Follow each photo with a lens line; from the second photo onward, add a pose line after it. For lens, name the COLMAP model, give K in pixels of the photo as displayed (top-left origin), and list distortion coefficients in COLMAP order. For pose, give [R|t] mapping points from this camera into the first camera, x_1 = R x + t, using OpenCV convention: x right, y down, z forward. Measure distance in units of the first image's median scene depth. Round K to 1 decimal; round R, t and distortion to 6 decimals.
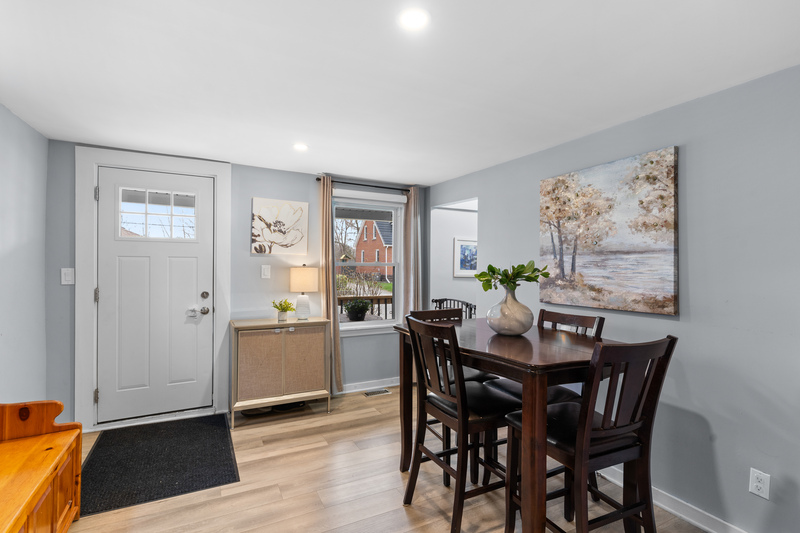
lens RADIAL K [[387.9, 0, 403.1], [0, 387.9, 261.3], [0, 0, 1]] dist [0.001191, 0.000077]
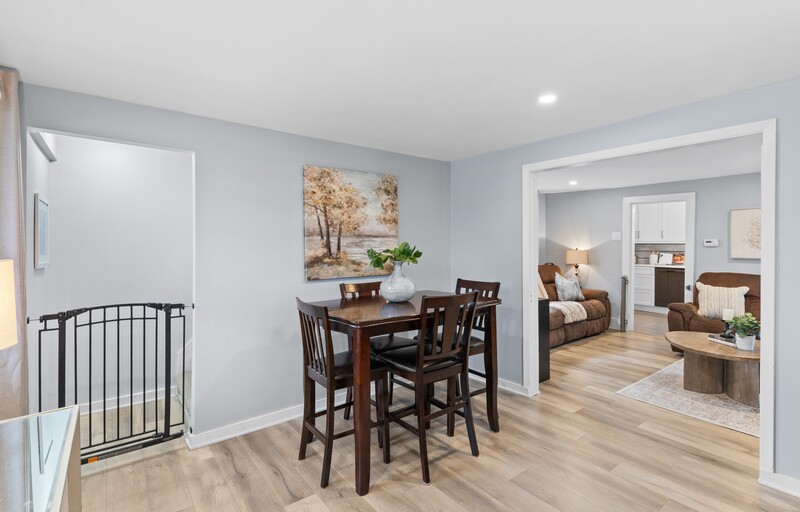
lens RADIAL K [[385.1, 0, 402.4], [0, 385.1, 246.7], [0, 0, 1]] dist [-0.000696, -0.000009]
pose [[-0.178718, -0.007981, 0.983868, -0.807040], [-0.006695, 0.999954, 0.006895, 0.005010], [-0.983878, -0.005355, -0.178763, 1.035824]]
